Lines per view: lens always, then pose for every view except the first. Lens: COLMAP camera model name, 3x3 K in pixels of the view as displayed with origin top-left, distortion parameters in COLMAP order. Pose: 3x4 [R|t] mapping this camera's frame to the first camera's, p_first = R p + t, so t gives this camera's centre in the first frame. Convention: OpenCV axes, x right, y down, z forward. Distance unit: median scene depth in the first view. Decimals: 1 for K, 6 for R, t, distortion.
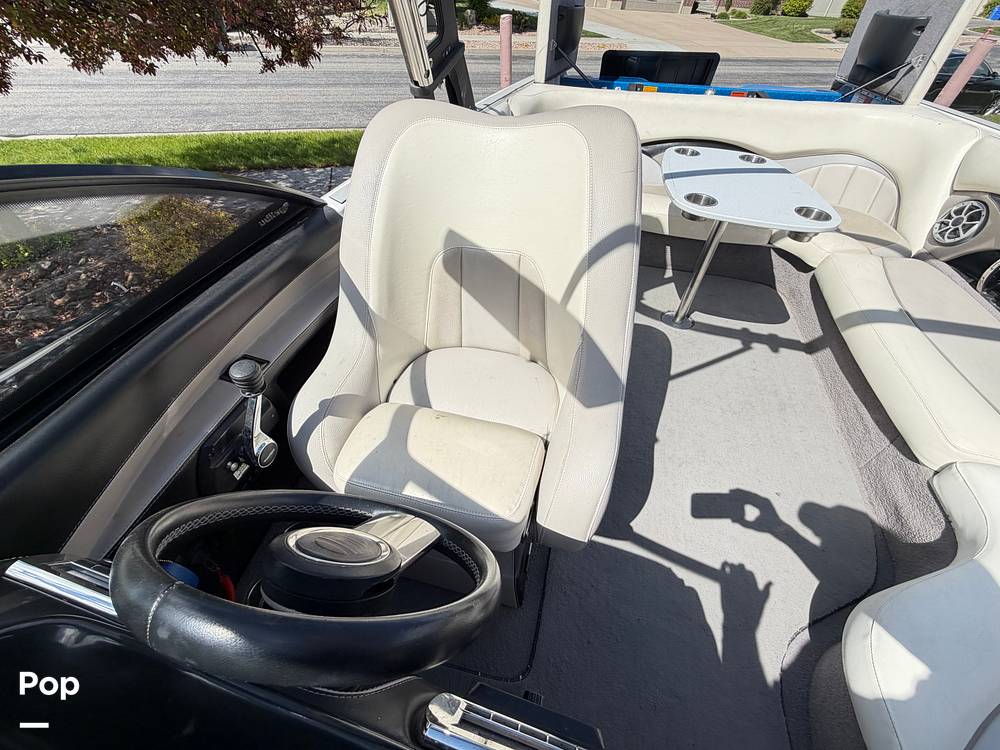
lens RADIAL K [[411.6, 0, 500.2], [0, 411.6, 377.5], [0, 0, 1]] dist [-0.000977, -0.000268]
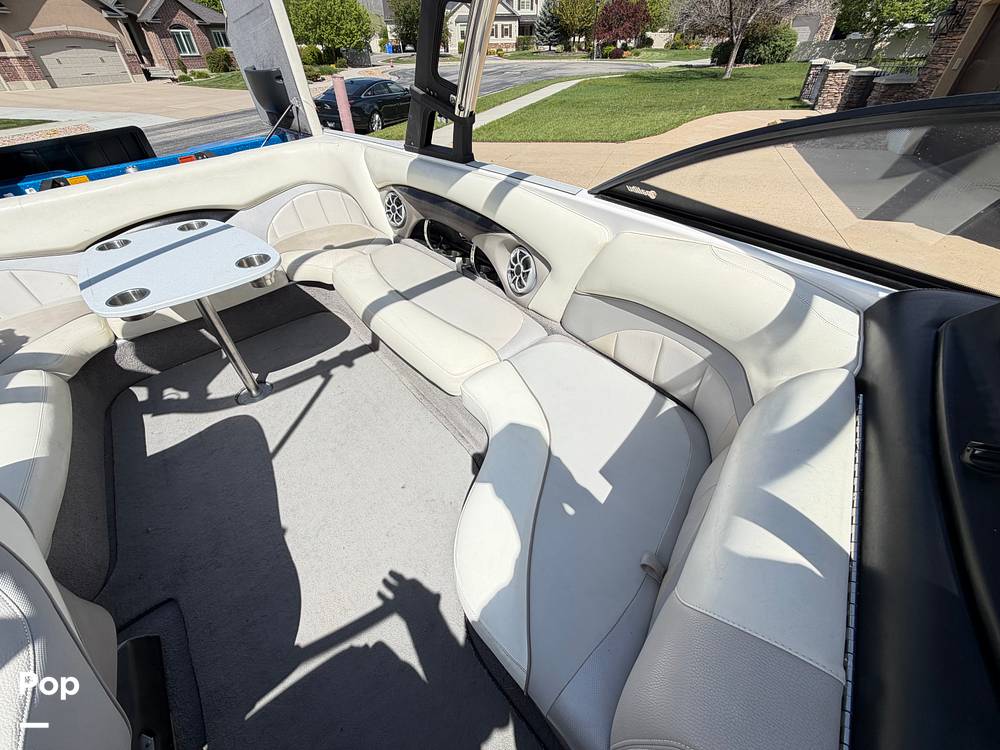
lens RADIAL K [[411.6, 0, 500.2], [0, 411.6, 377.5], [0, 0, 1]] dist [-0.000977, -0.000268]
pose [[0.568160, -0.569144, 0.594365, 0.230363], [0.615855, 0.773132, 0.151622, 0.036197], [-0.545817, 0.279897, 0.789773, -0.049333]]
